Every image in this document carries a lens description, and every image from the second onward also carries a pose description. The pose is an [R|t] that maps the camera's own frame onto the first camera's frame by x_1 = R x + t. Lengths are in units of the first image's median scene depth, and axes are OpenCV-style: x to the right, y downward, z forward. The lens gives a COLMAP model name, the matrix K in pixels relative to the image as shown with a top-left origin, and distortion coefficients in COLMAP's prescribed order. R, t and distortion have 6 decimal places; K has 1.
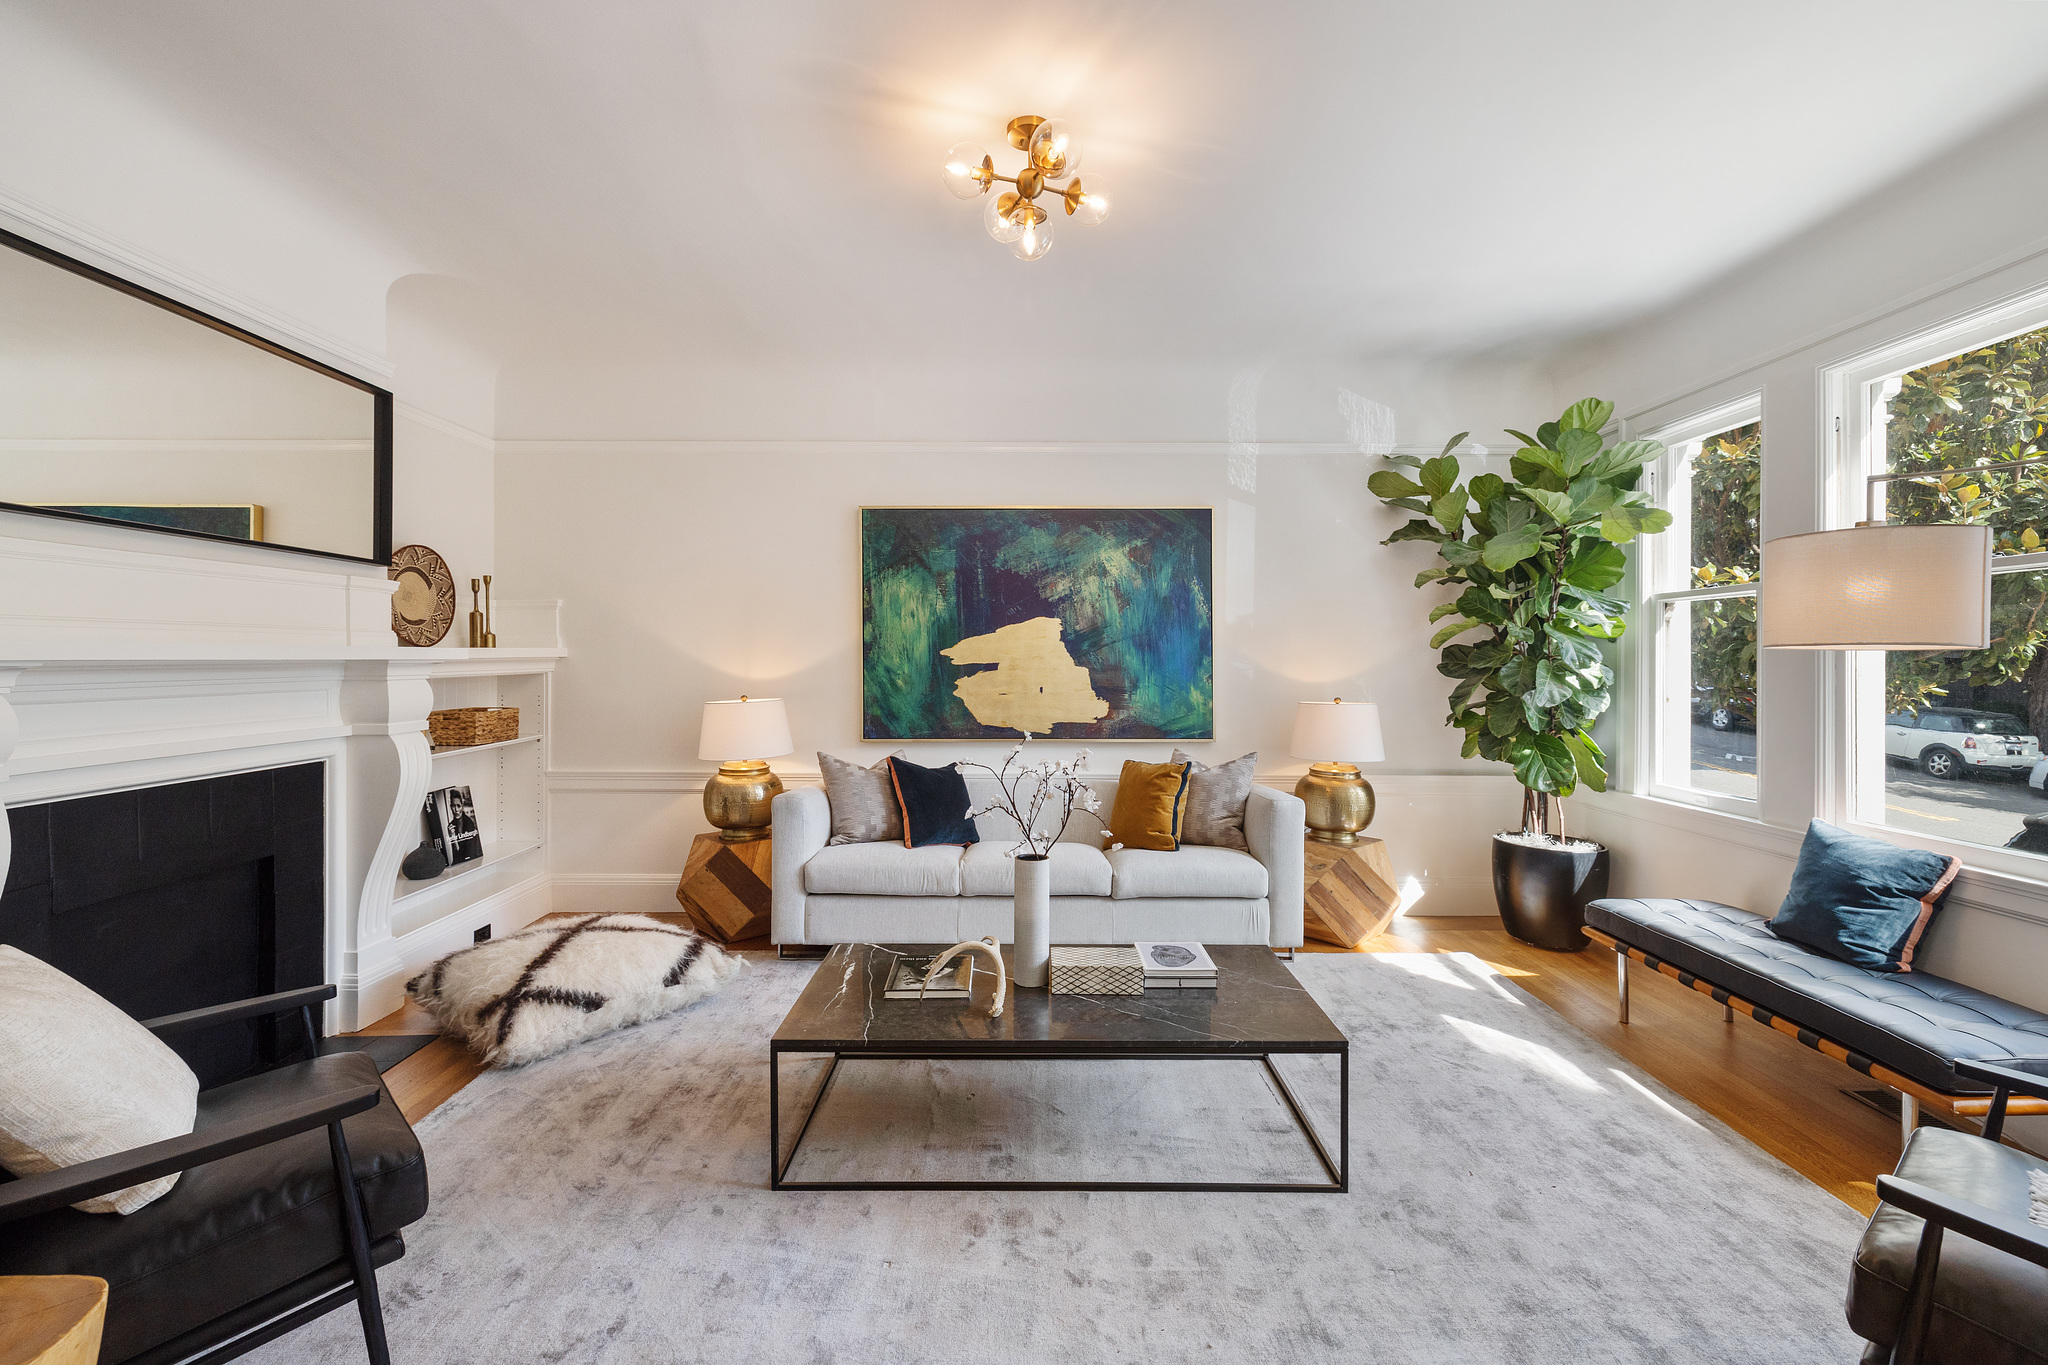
lens RADIAL K [[849.1, 0, 1026.6], [0, 849.1, 670.0], [0, 0, 1]] dist [-0.004053, 0.000088]
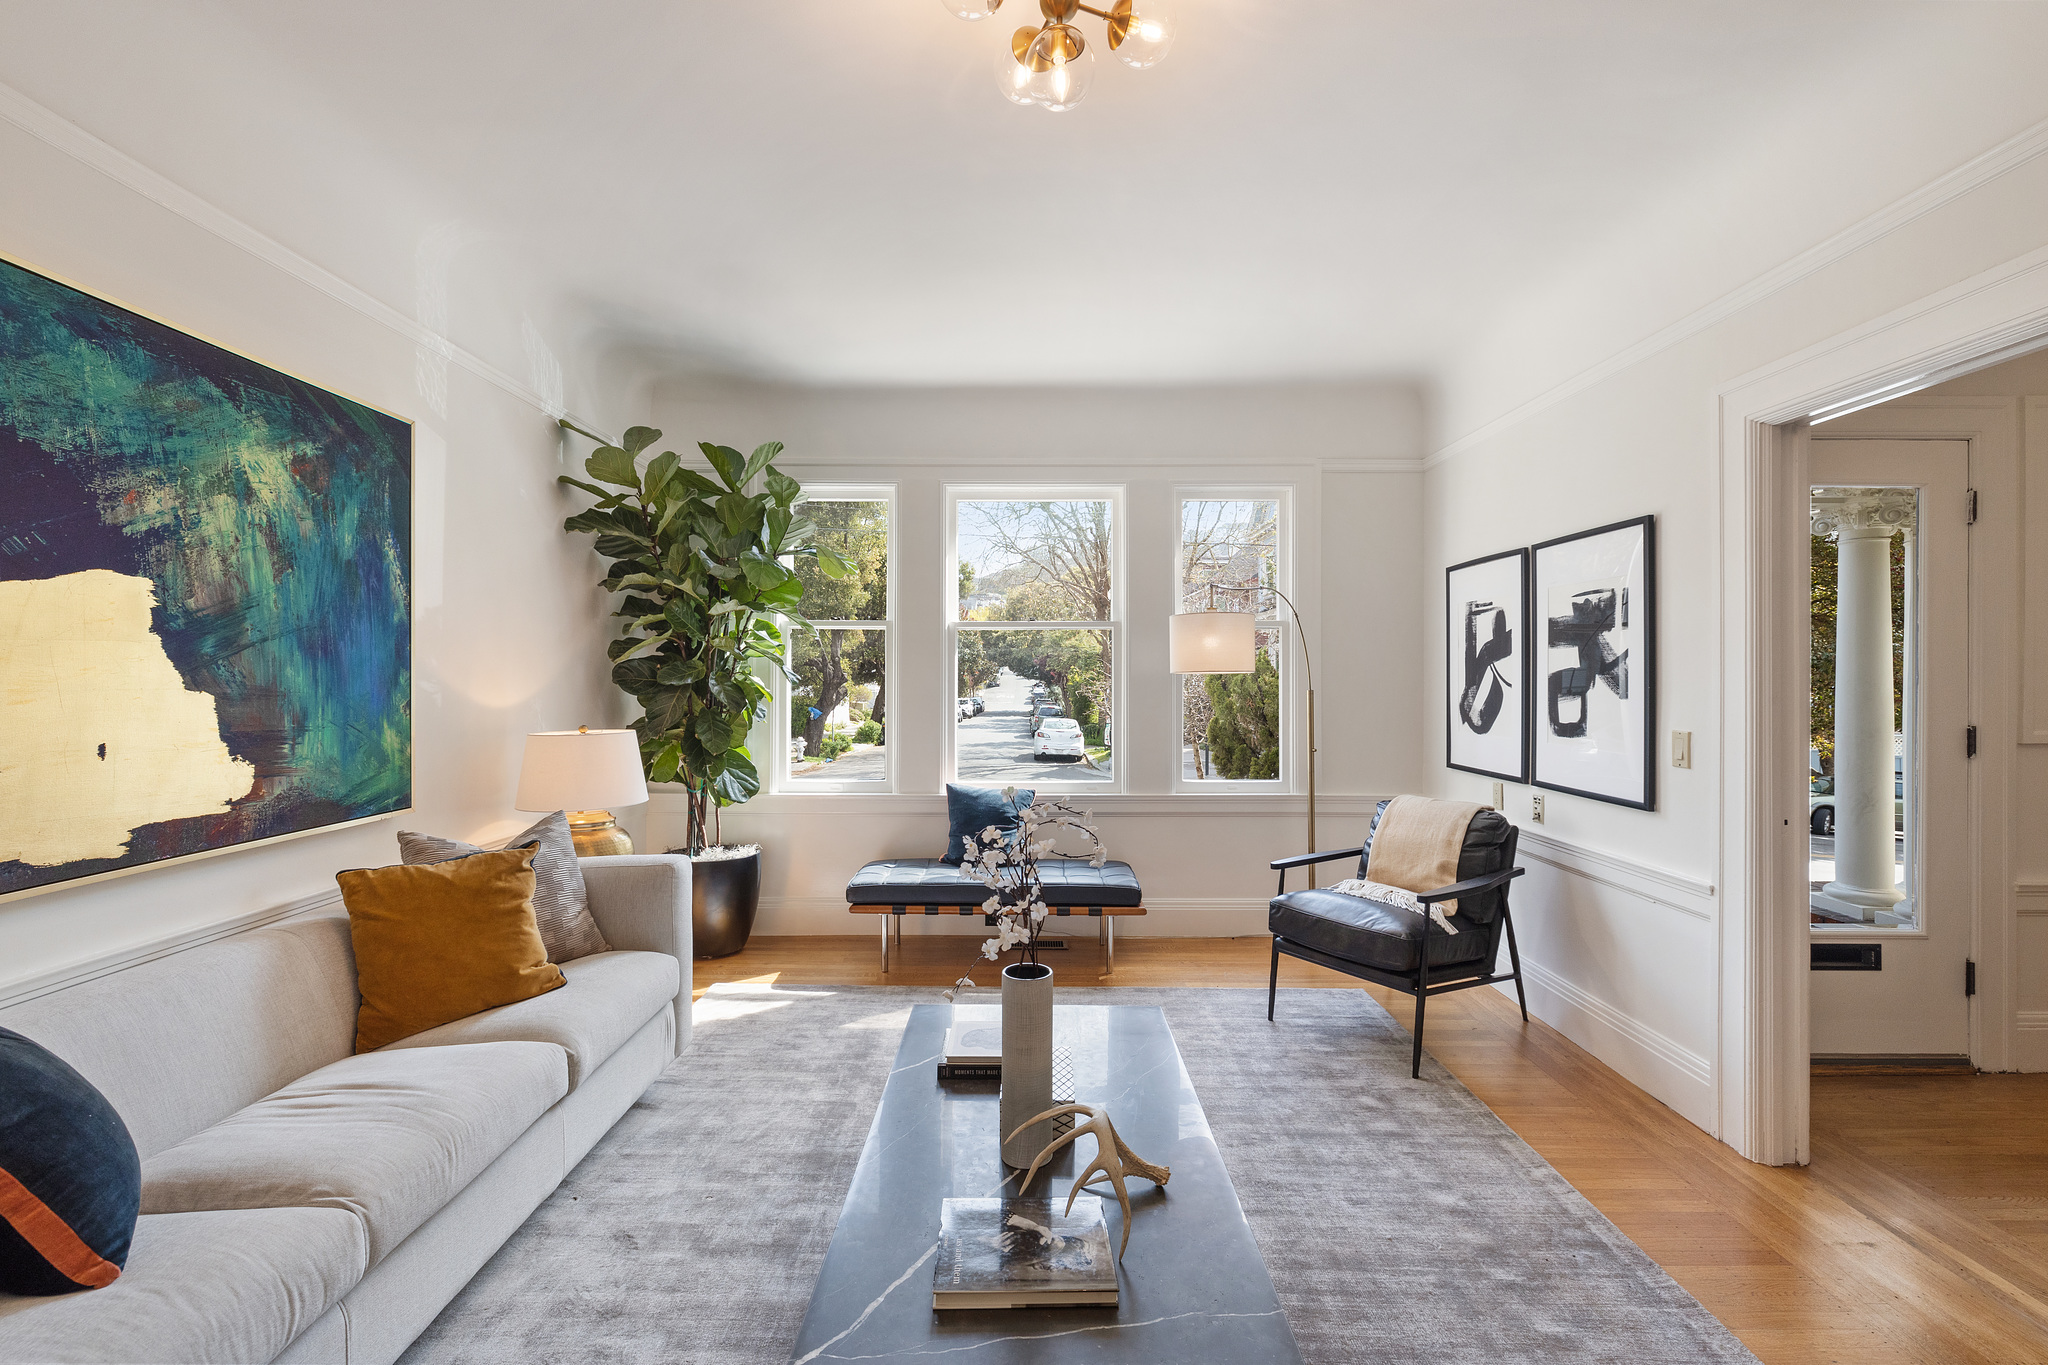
lens RADIAL K [[849.1, 0, 1035.3], [0, 849.1, 688.1], [0, 0, 1]] dist [-0.004053, 0.000088]
pose [[0.010958, -0.013710, 0.999846, -0.378222], [0.010861, 0.999849, 0.013591, -0.007002], [-0.999881, 0.010711, 0.011105, 0.553191]]
